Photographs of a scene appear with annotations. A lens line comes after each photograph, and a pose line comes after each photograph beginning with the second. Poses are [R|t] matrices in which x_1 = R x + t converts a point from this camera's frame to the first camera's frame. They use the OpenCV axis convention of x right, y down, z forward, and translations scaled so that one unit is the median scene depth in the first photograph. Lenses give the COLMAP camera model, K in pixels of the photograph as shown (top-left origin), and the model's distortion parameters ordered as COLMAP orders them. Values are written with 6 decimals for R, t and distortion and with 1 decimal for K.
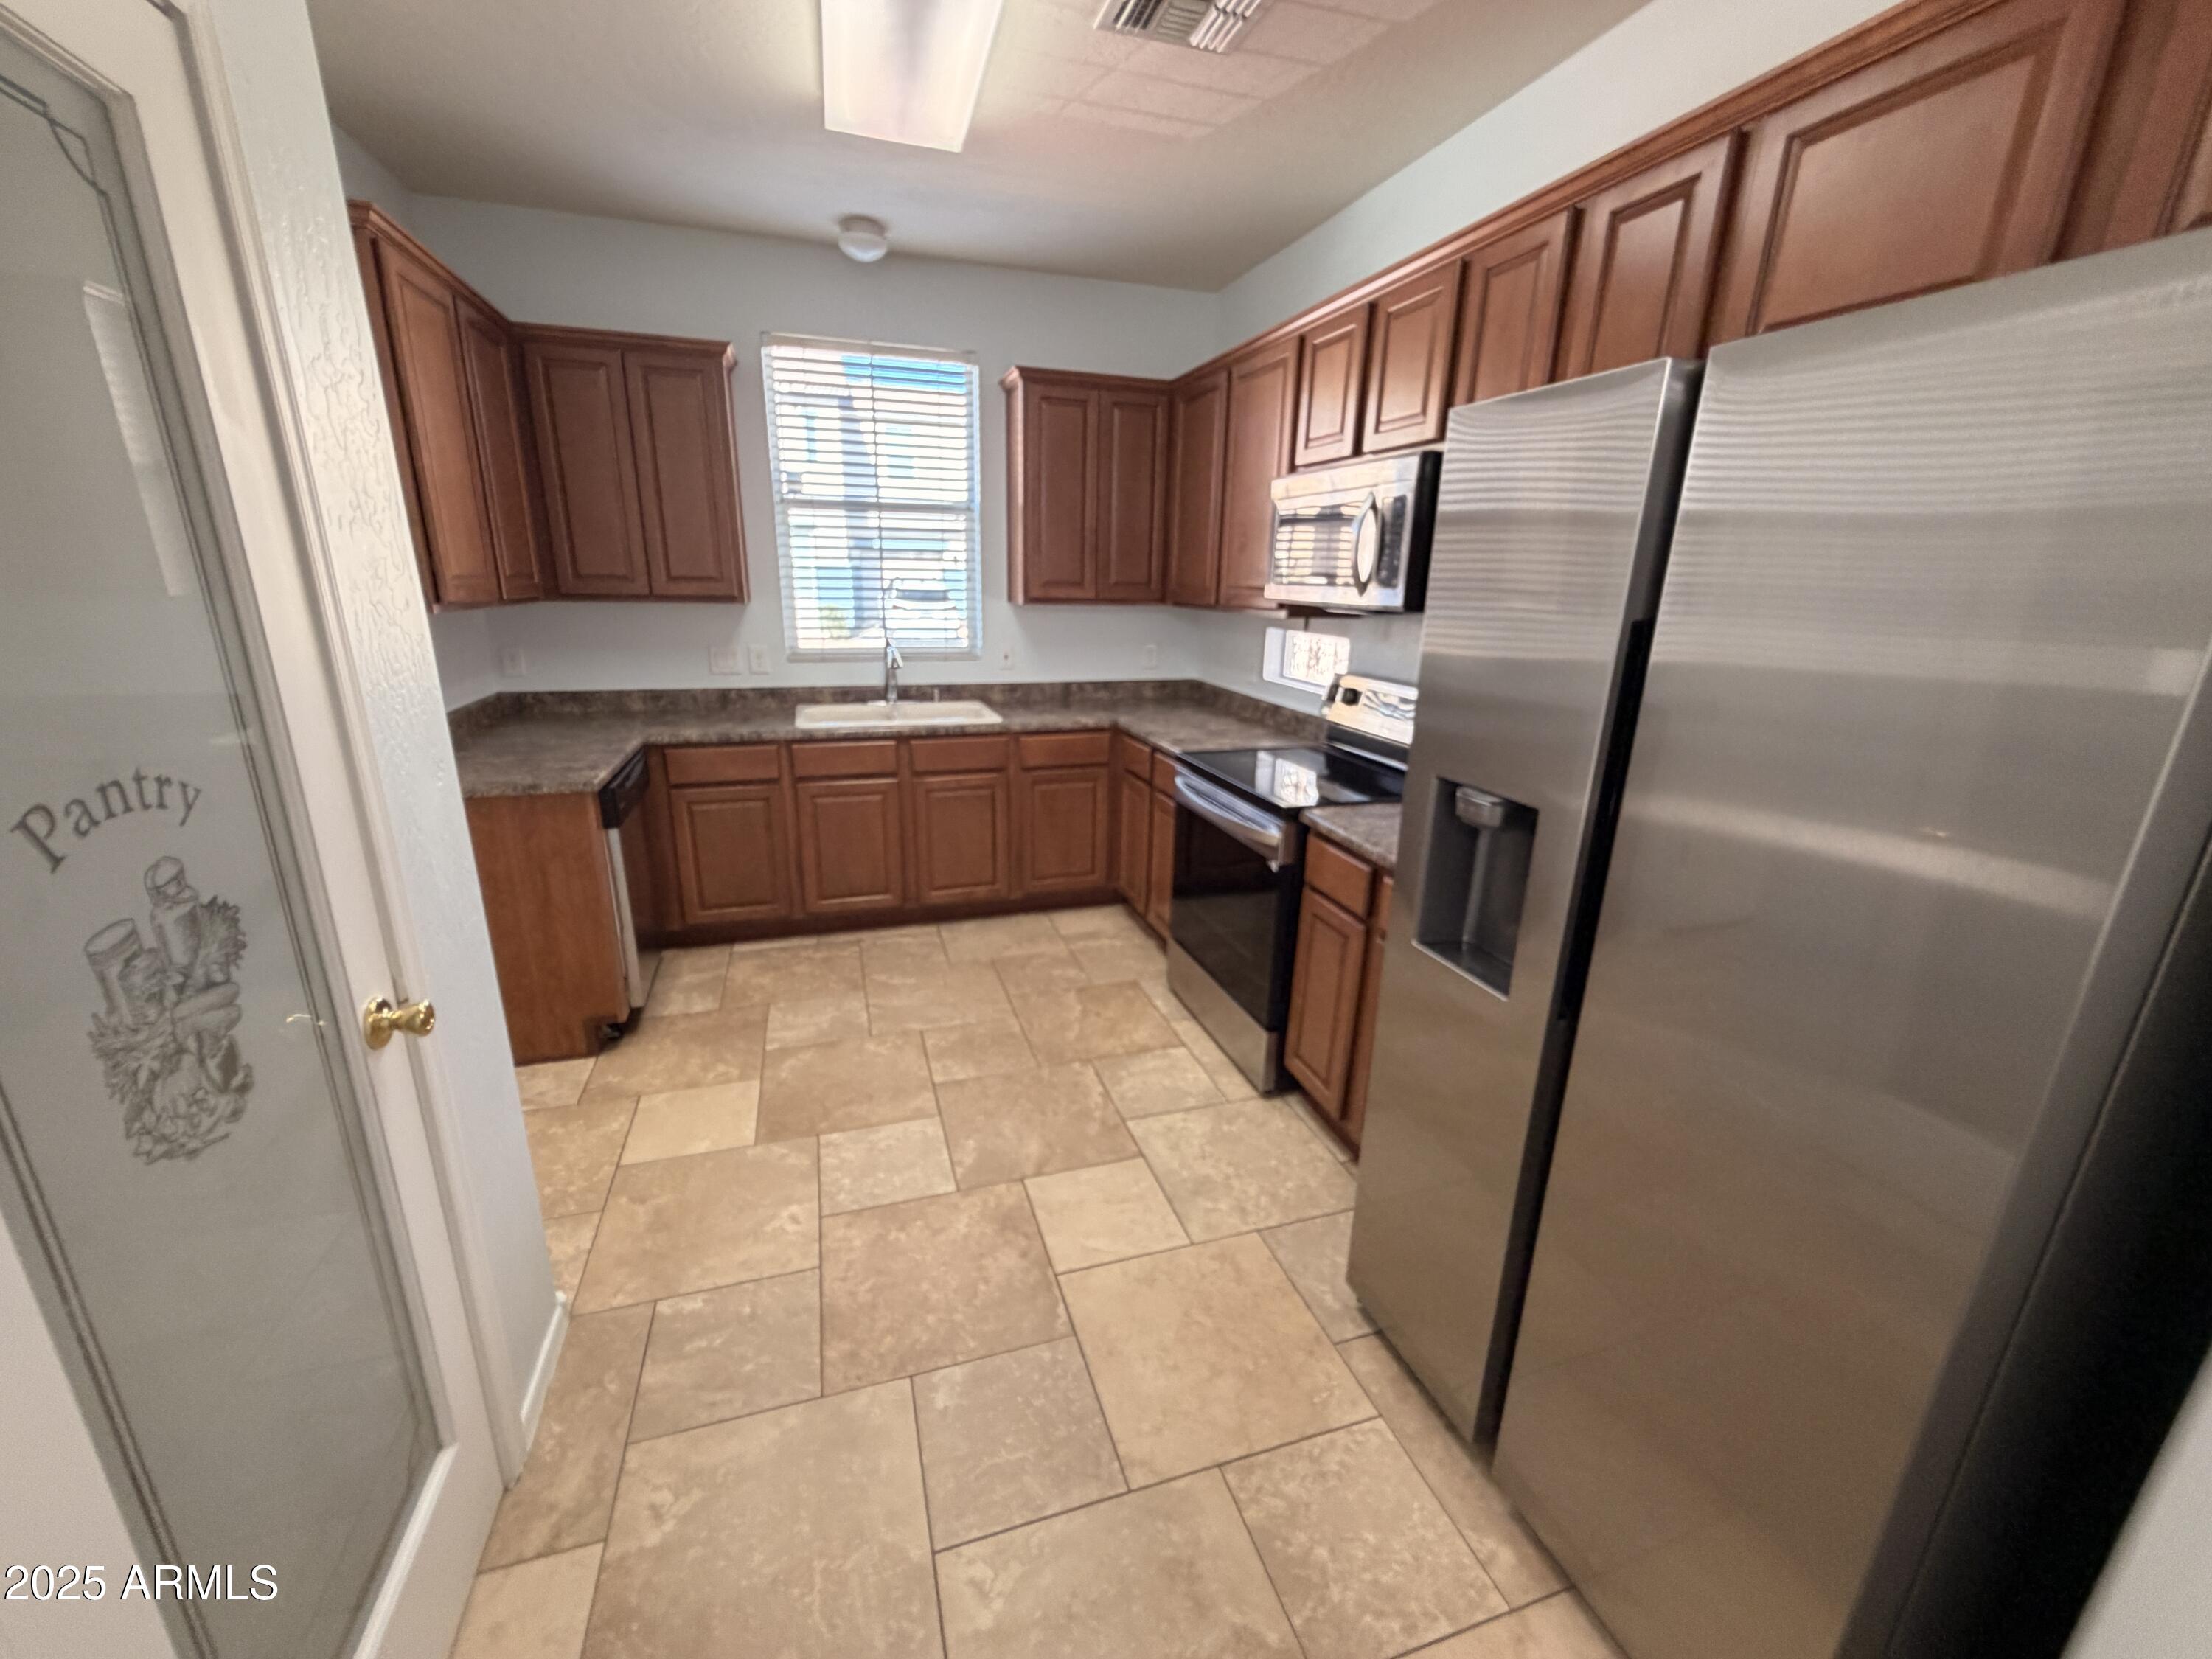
lens RADIAL K [[882.6, 0, 1108.6], [0, 882.6, 842.1], [0, 0, 1]] dist [0.000424, 0.000262]
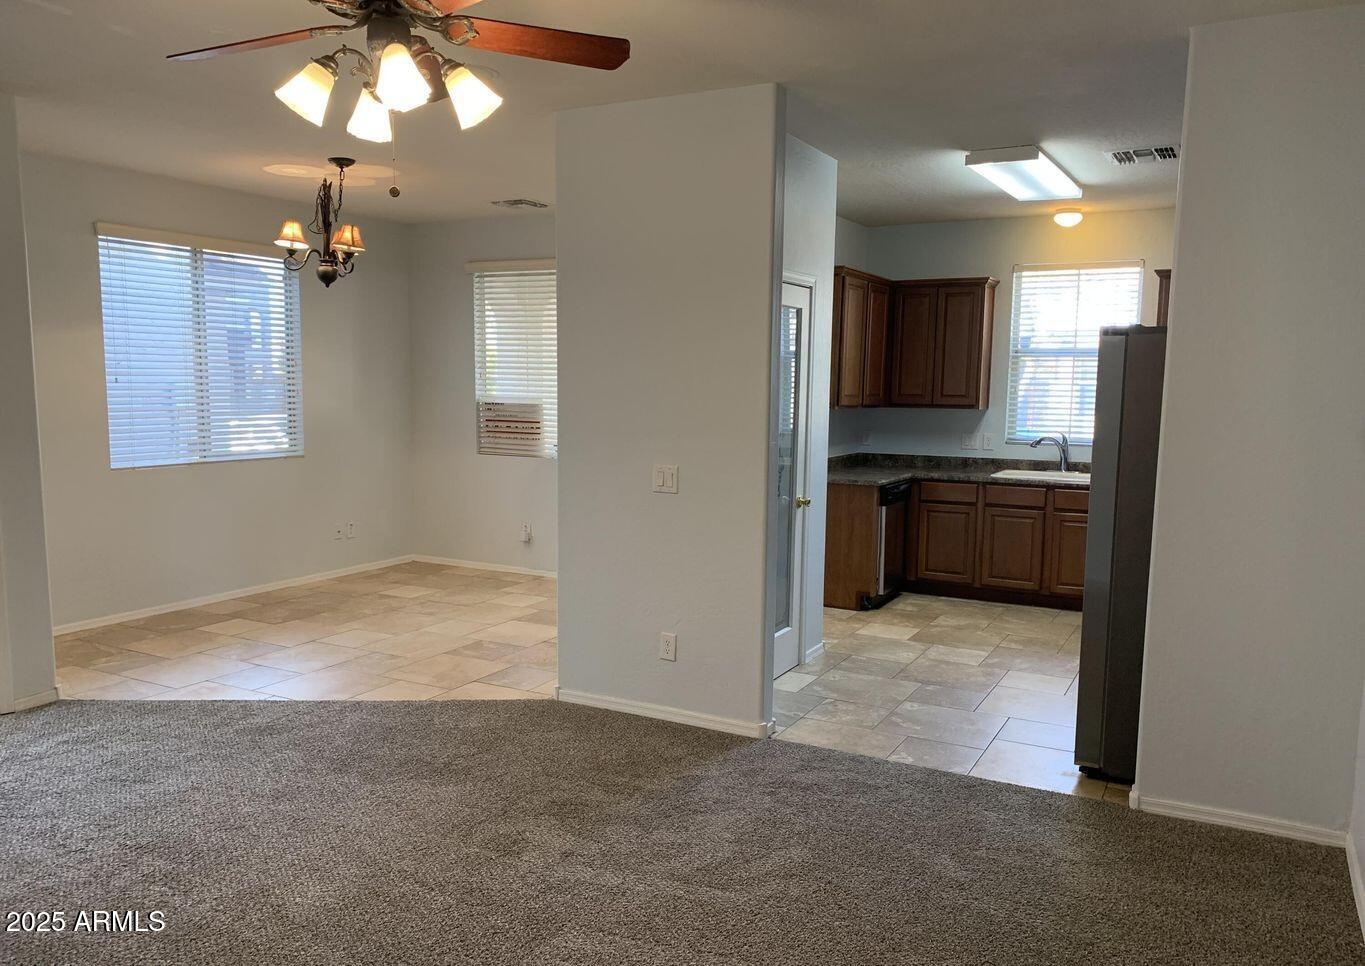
lens RADIAL K [[1064.5, 0, 680.9], [0, 1064.5, 487.3], [0, 0, 1]] dist [0.002591, -0.000245]
pose [[0.697688, 0.058864, -0.713979, 0.855182], [-0.207696, 0.970436, -0.122949, 0.327132], [0.685634, 0.234071, 0.689287, -1.034459]]
